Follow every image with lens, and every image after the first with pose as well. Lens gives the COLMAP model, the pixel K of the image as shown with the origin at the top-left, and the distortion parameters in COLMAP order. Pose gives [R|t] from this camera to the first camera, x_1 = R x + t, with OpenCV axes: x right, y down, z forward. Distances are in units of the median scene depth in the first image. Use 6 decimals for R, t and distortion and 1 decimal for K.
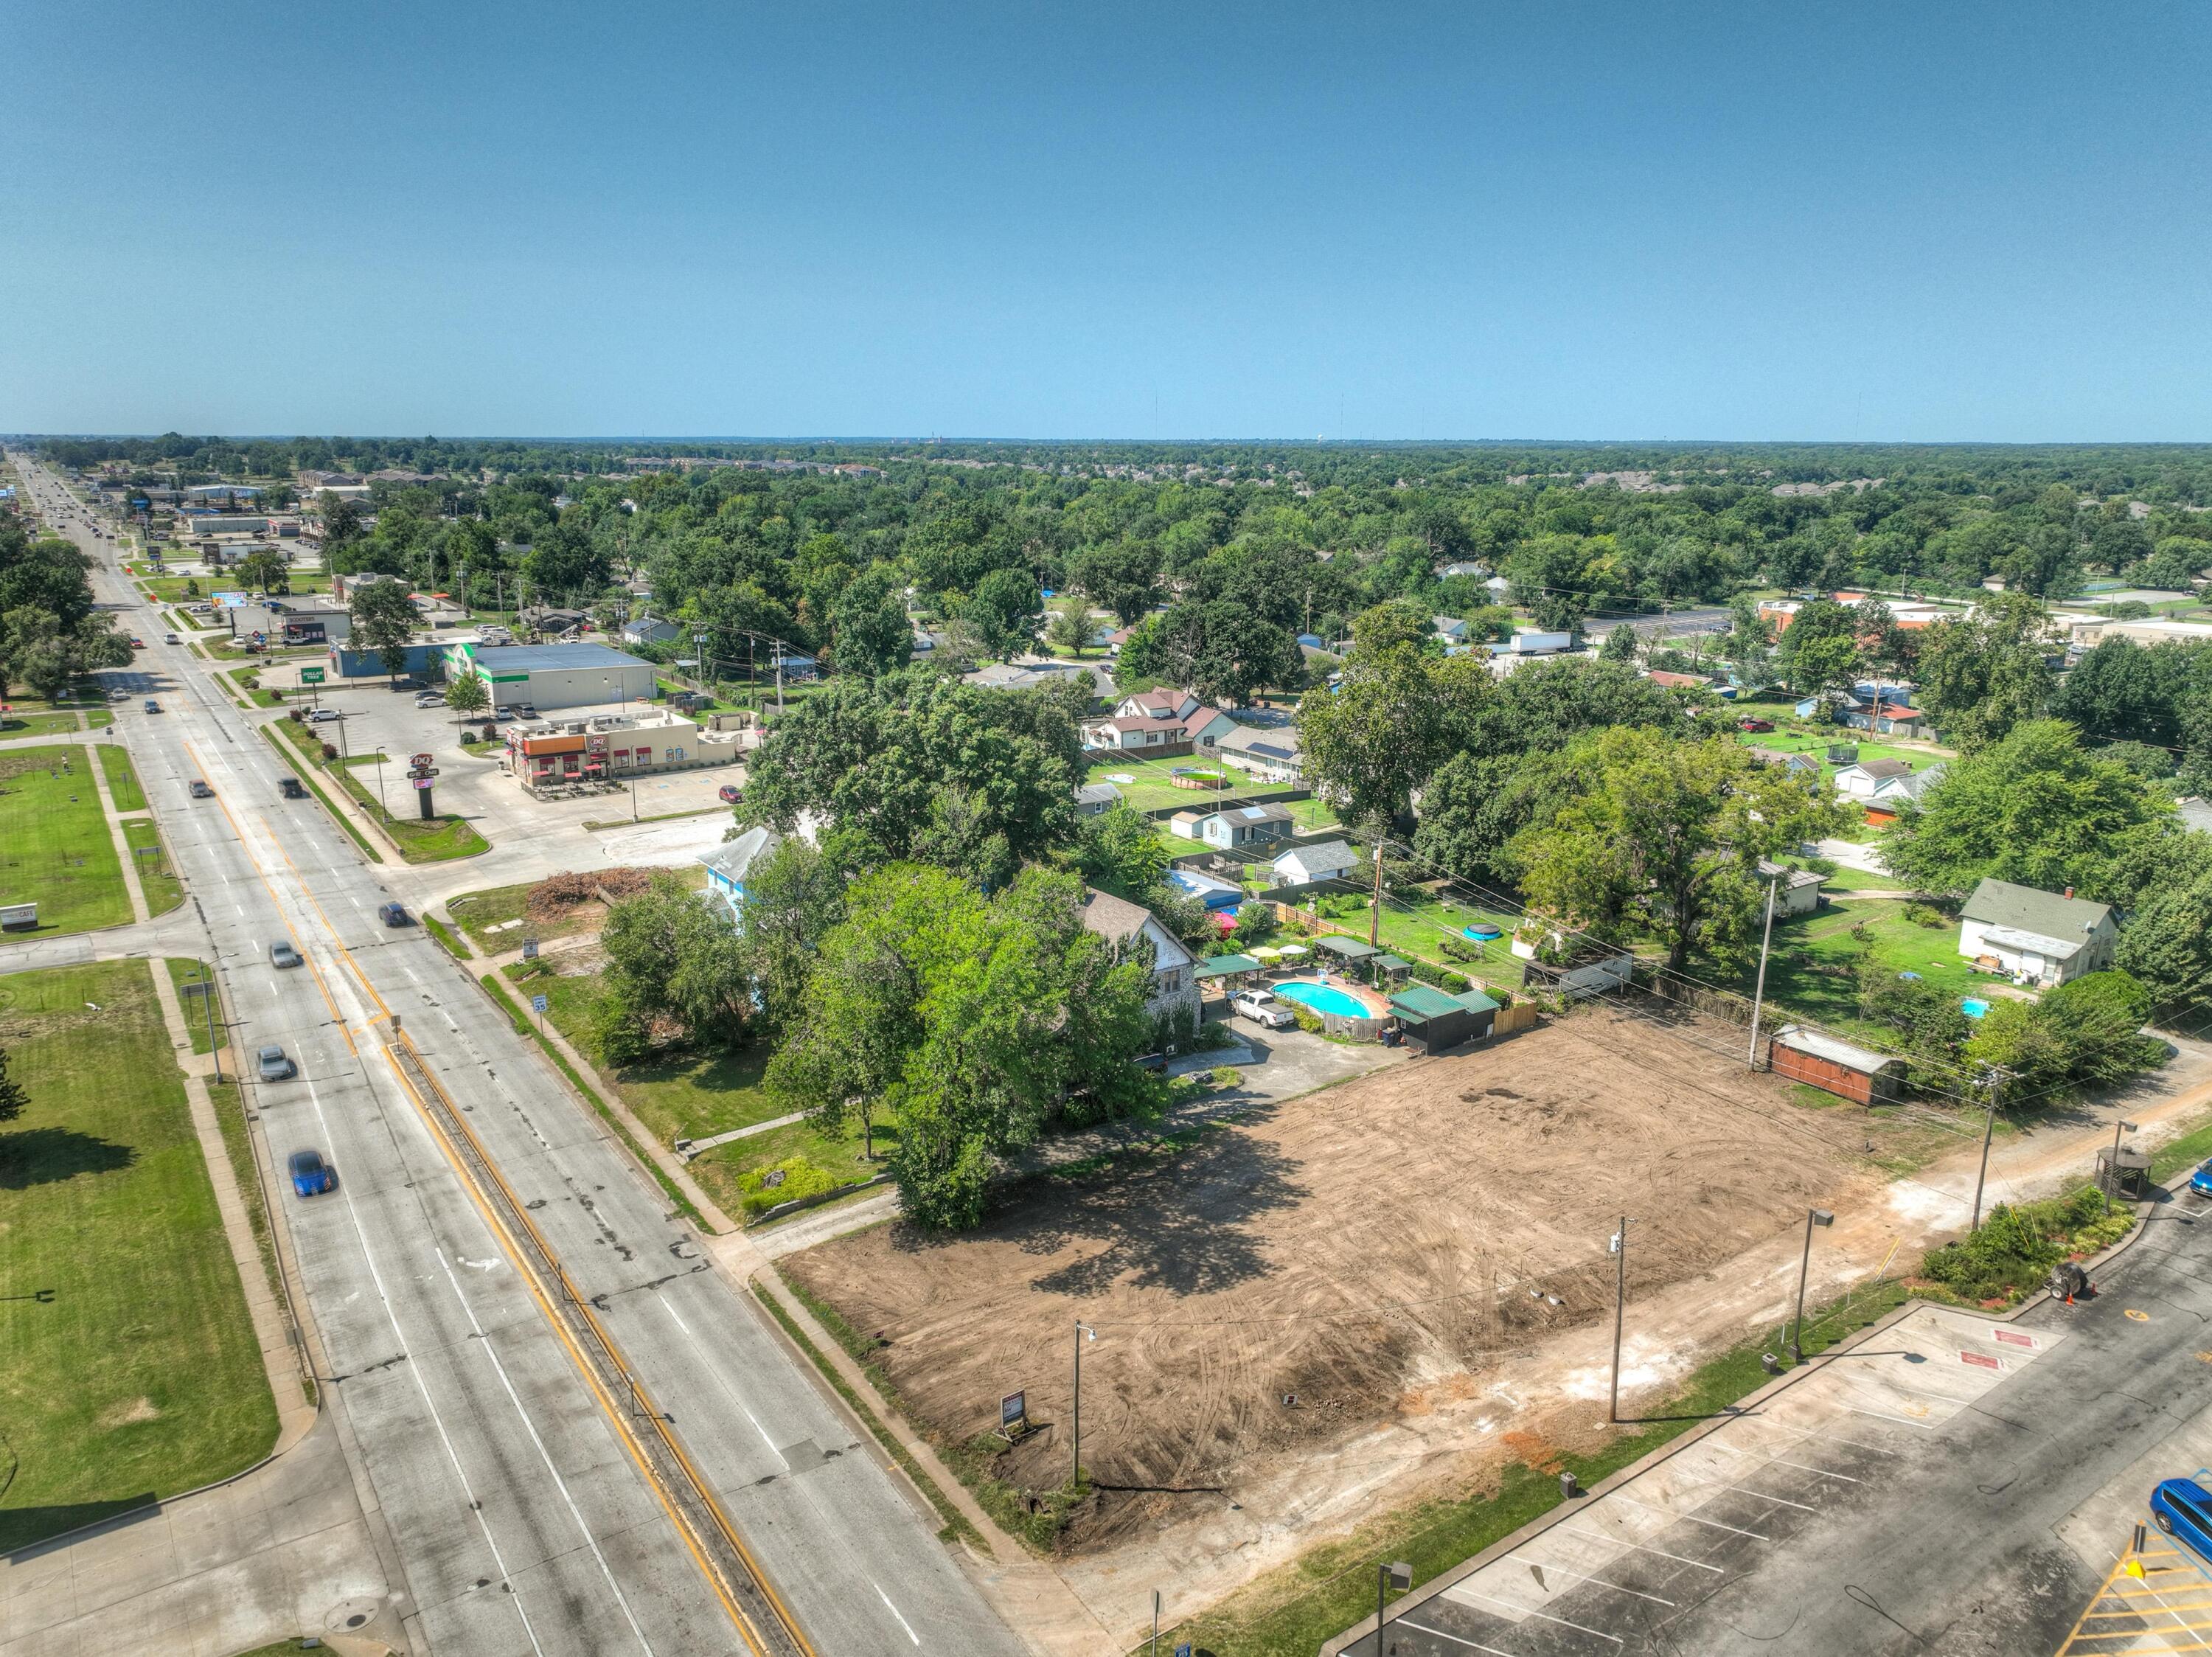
lens RADIAL K [[1581.3, 0, 1106.0], [0, 1581.3, 828.5], [0, 0, 1]] dist [0.003815, 0.013014]
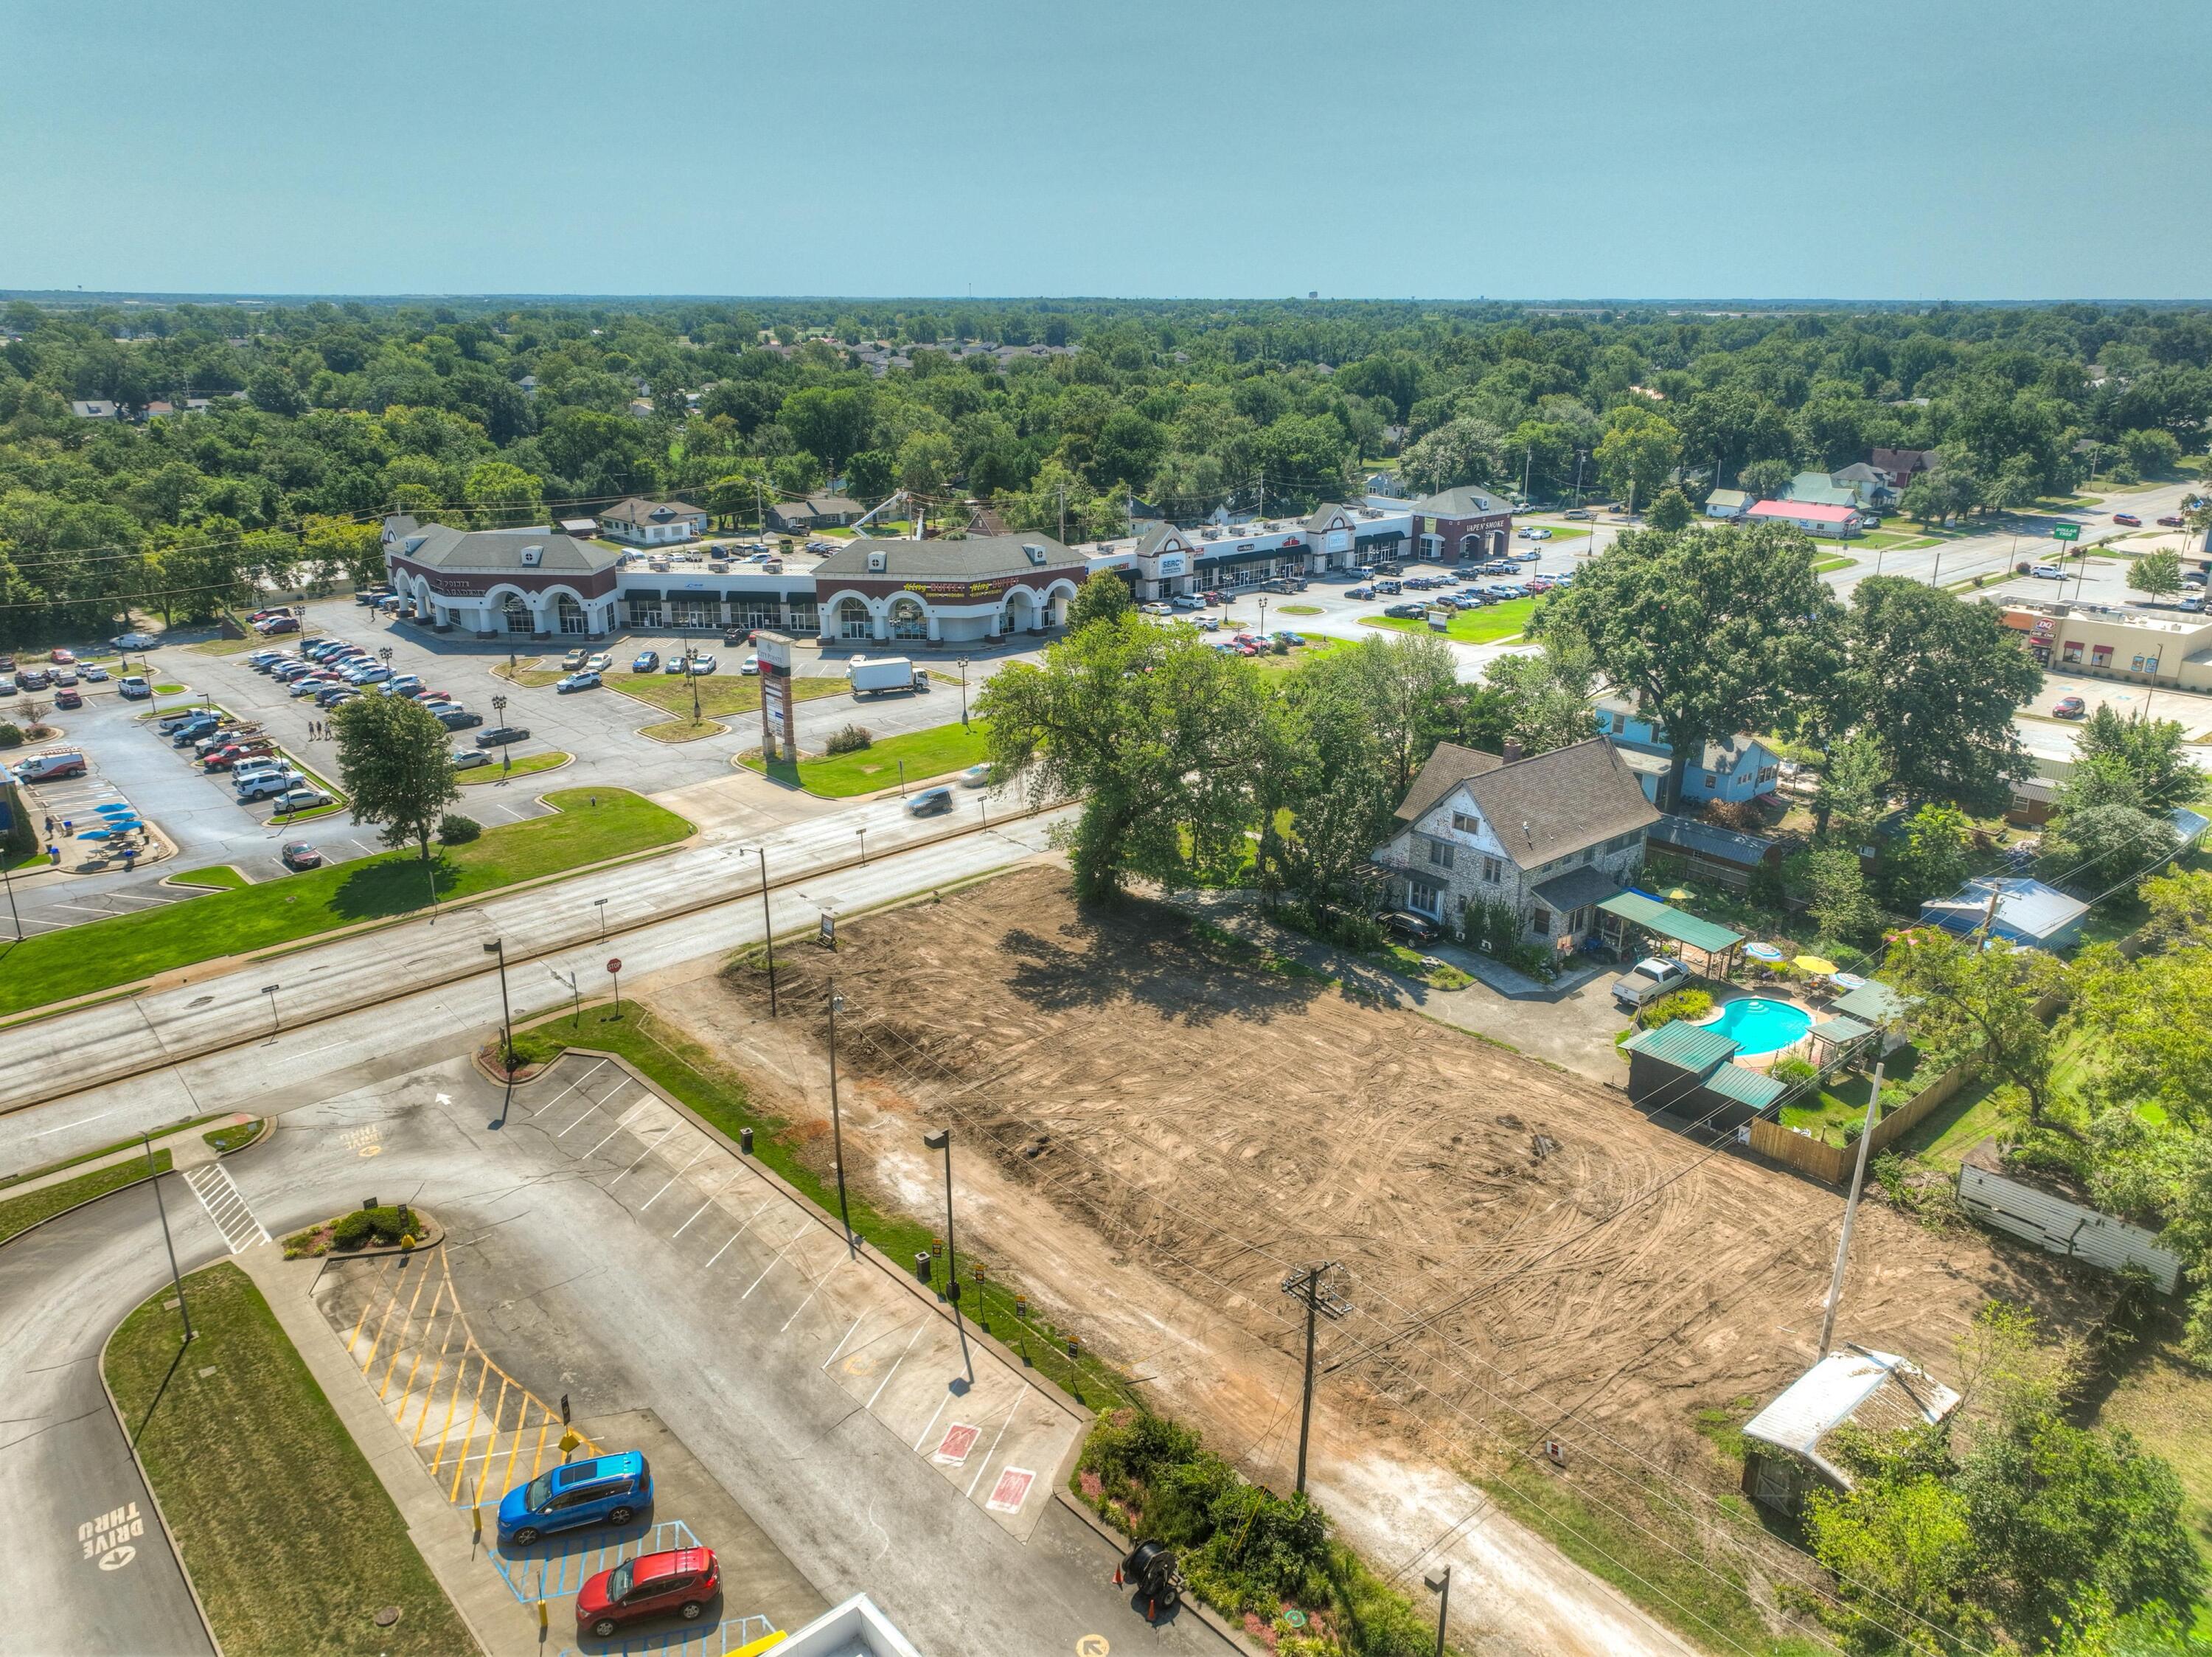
lens RADIAL K [[1551.7, 0, 1106.0], [0, 1551.7, 828.5], [0, 0, 1]] dist [0.000924, 0.017847]
pose [[0.120564, 0.322203, -0.938962, 0.871154], [-0.245067, 0.926247, 0.286373, -0.129012], [0.961981, 0.195582, 0.190633, 0.645155]]
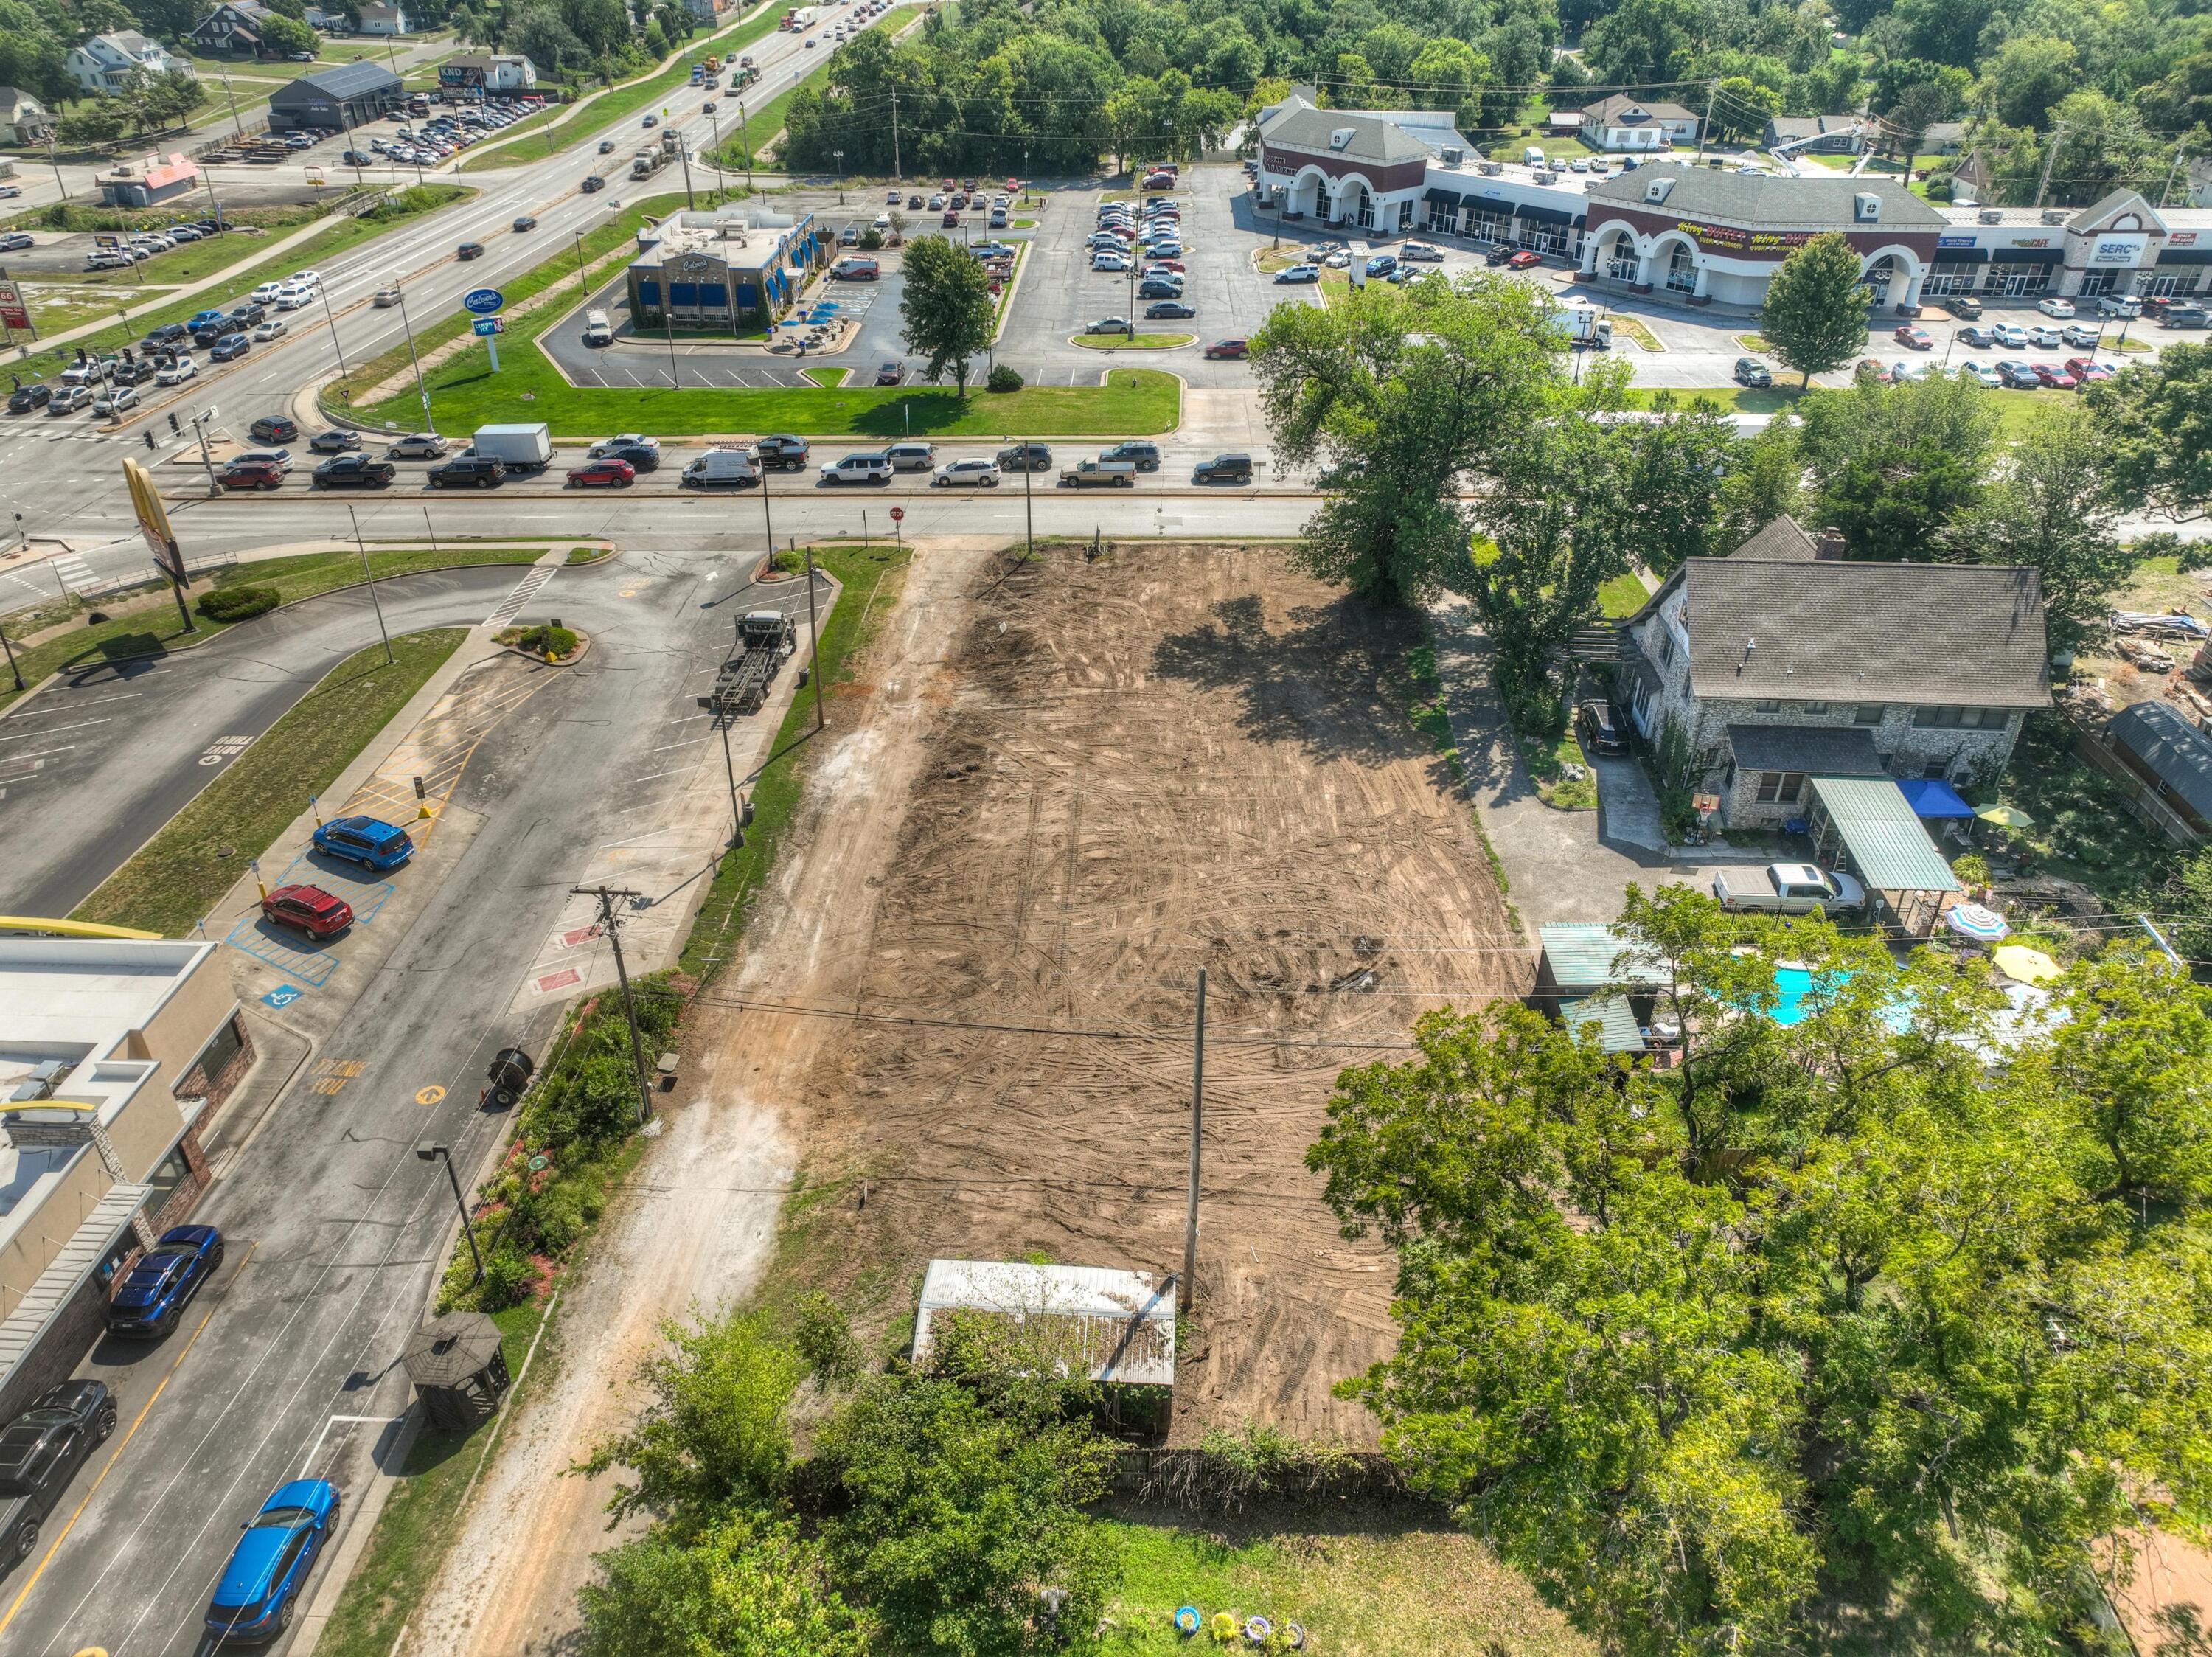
lens RADIAL K [[1551.7, 0, 1106.0], [0, 1551.7, 828.5], [0, 0, 1]] dist [0.000924, 0.017847]
pose [[-0.596465, 0.426886, -0.679704, 0.703535], [-0.202832, 0.739185, 0.642235, -0.247633], [0.776588, 0.520936, -0.354312, 1.122564]]
